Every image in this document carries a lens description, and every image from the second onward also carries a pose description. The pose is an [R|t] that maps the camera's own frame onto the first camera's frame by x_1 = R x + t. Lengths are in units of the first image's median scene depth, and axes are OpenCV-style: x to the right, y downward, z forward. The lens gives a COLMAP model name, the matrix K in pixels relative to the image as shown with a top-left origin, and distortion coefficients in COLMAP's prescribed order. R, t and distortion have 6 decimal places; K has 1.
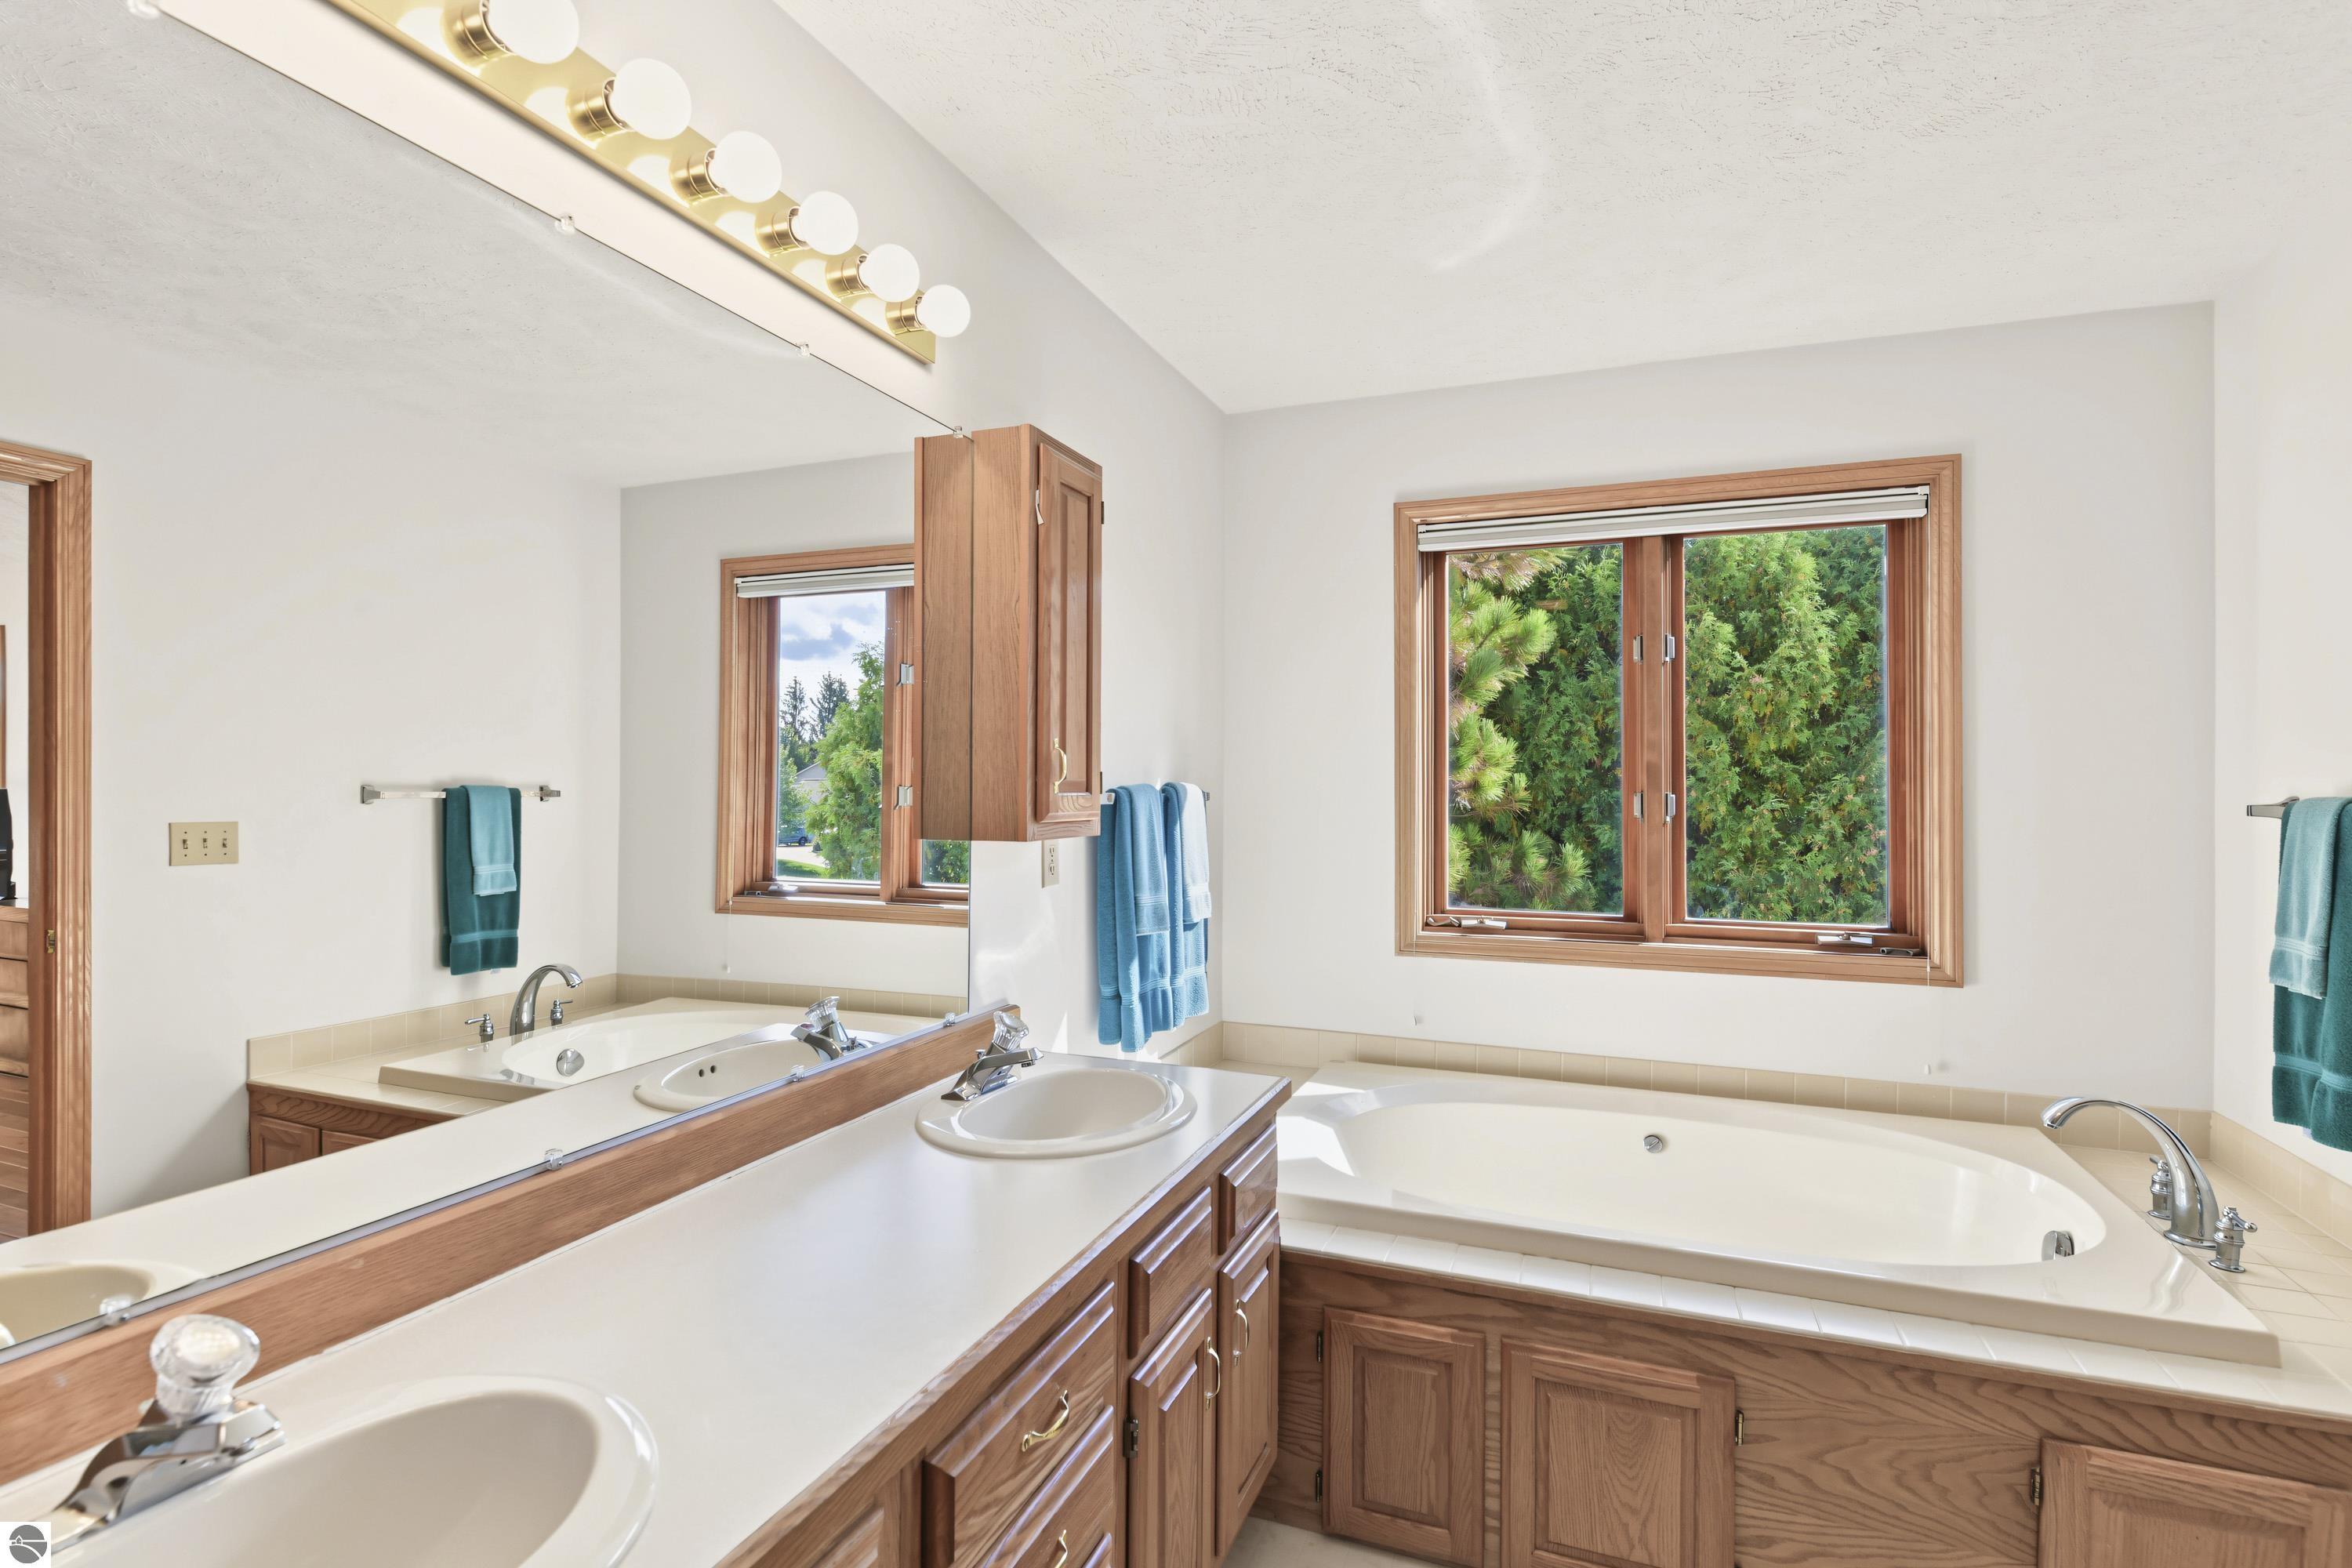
lens RADIAL K [[1140.2, 0, 1177.1], [0, 1140.2, 793.7], [0, 0, 1]] dist [-0.002177, -0.005590]
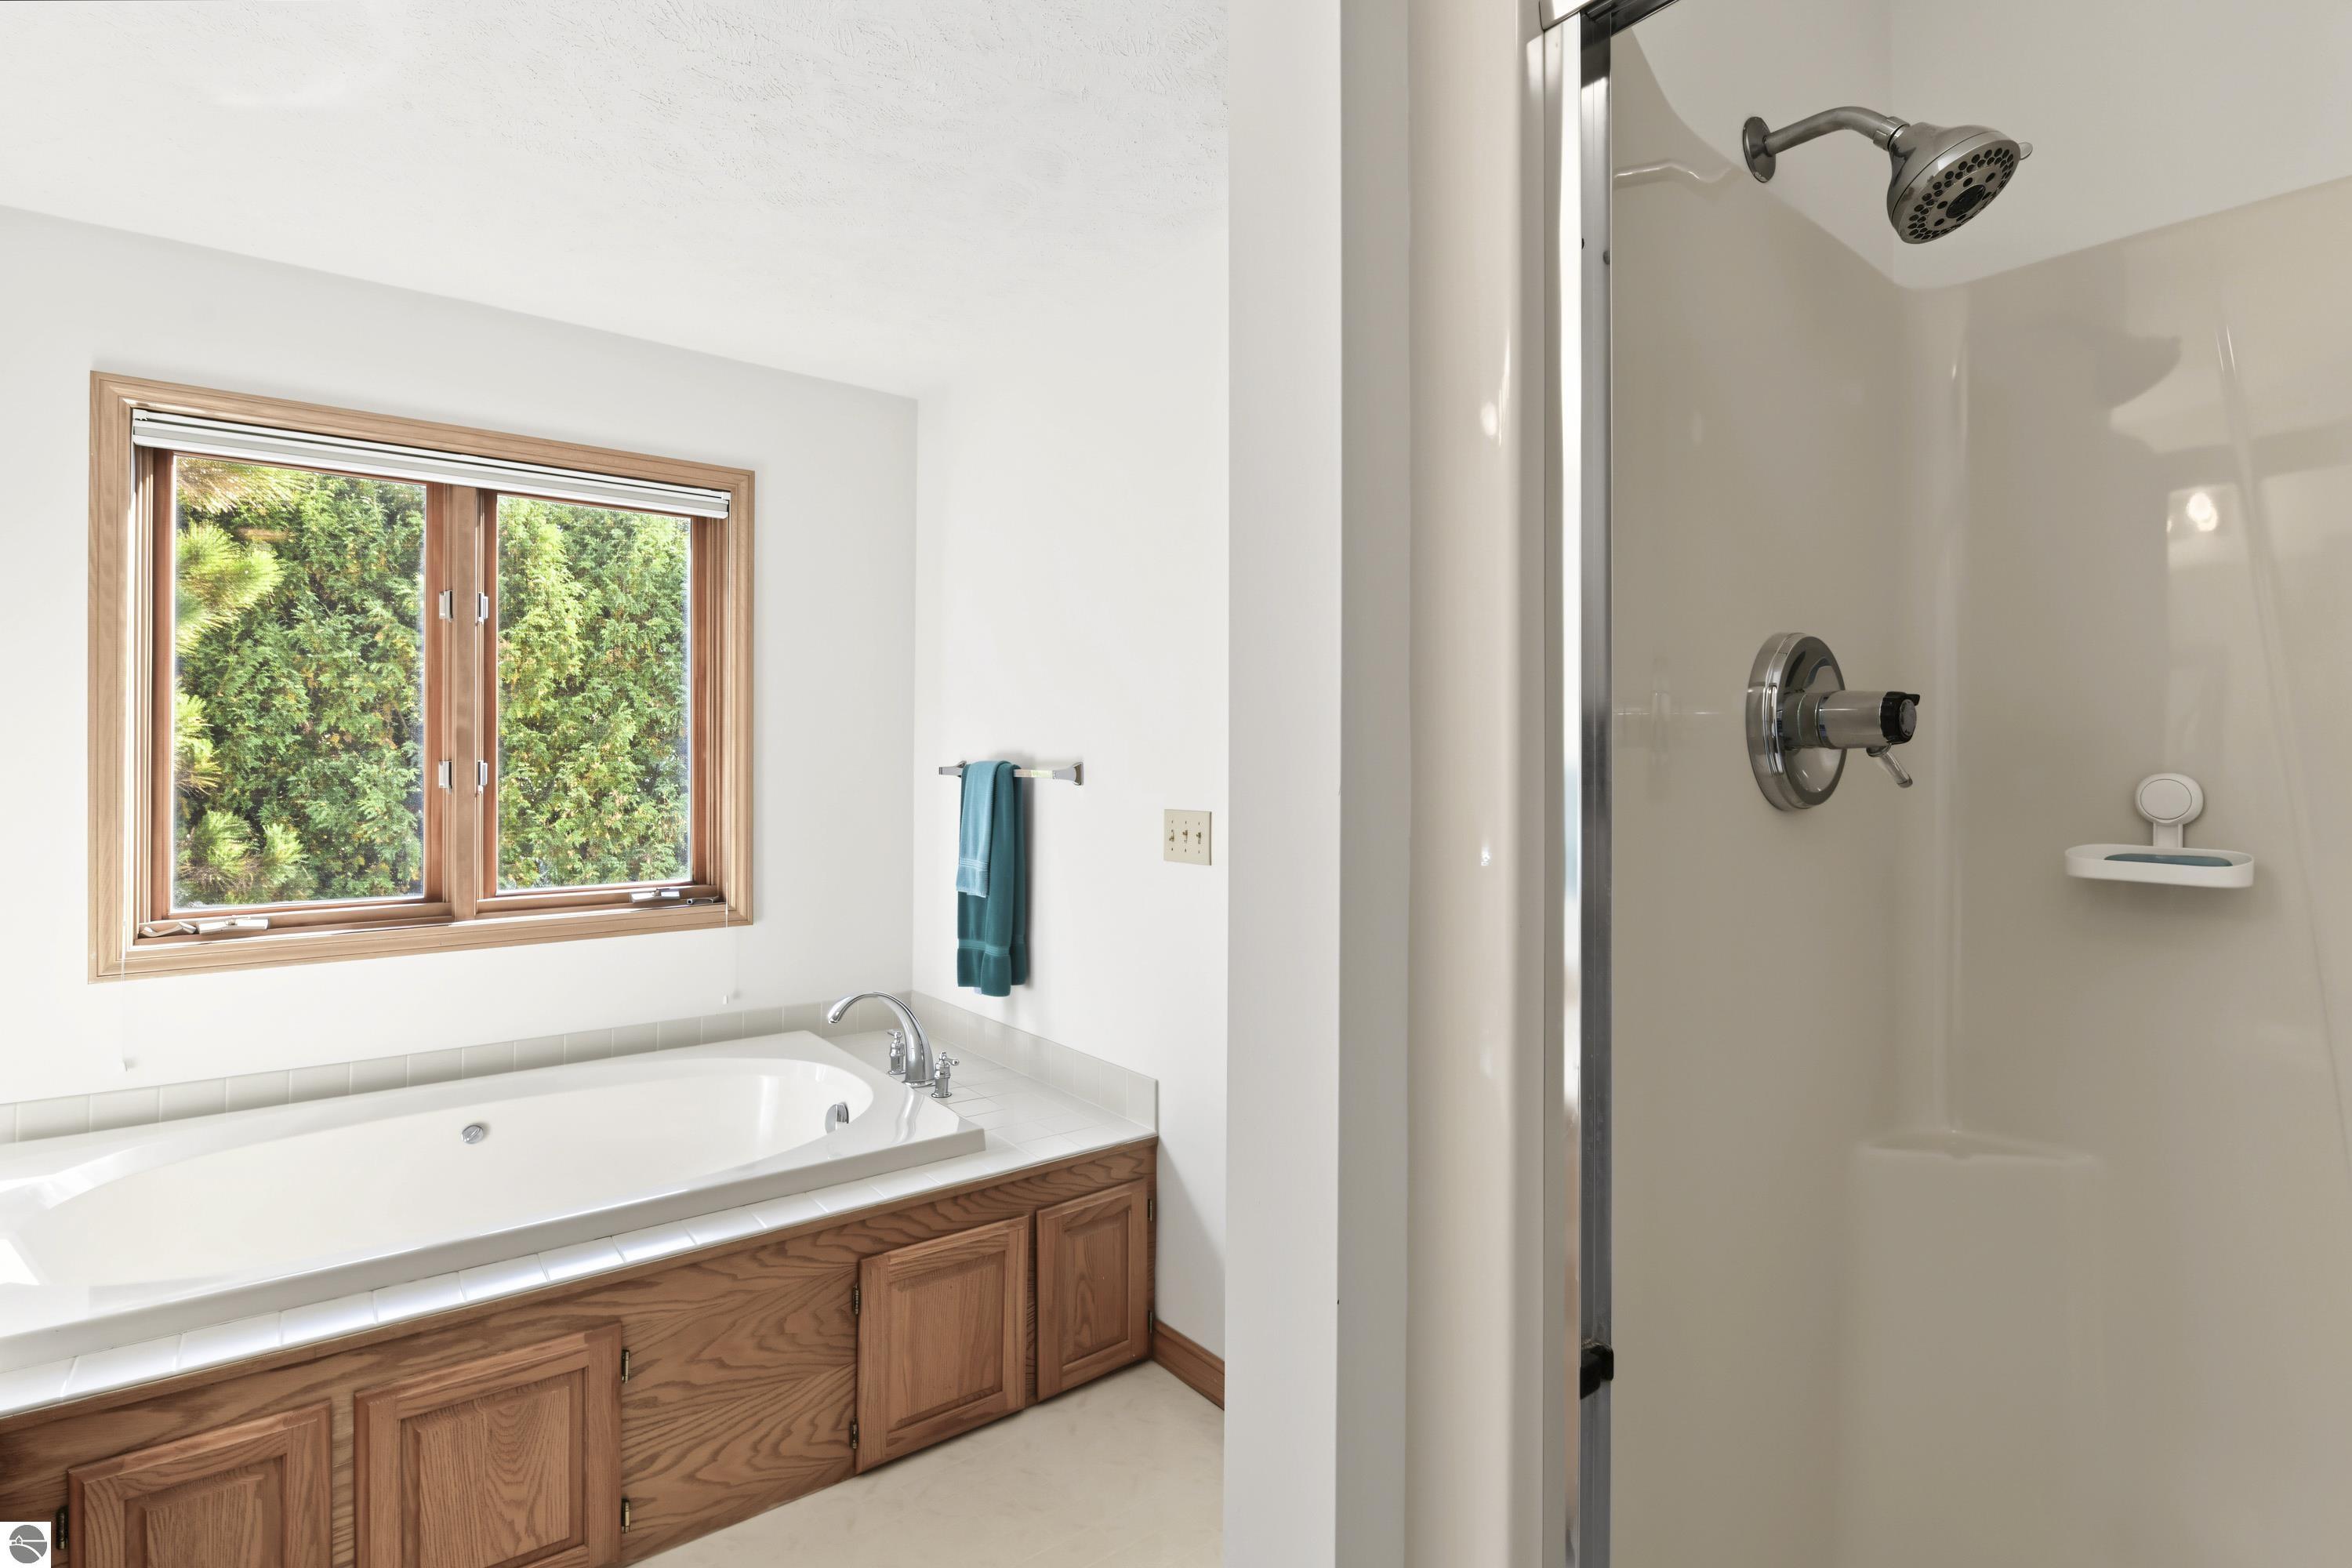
lens RADIAL K [[1140.2, 0, 1184.6], [0, 1140.2, 778.0], [0, 0, 1]] dist [-0.002177, -0.005590]
pose [[0.500520, -0.018241, 0.865533, -0.112313], [0.006843, 0.999830, 0.017115, 0.001299], [-0.865698, -0.002644, 0.500559, 0.023753]]
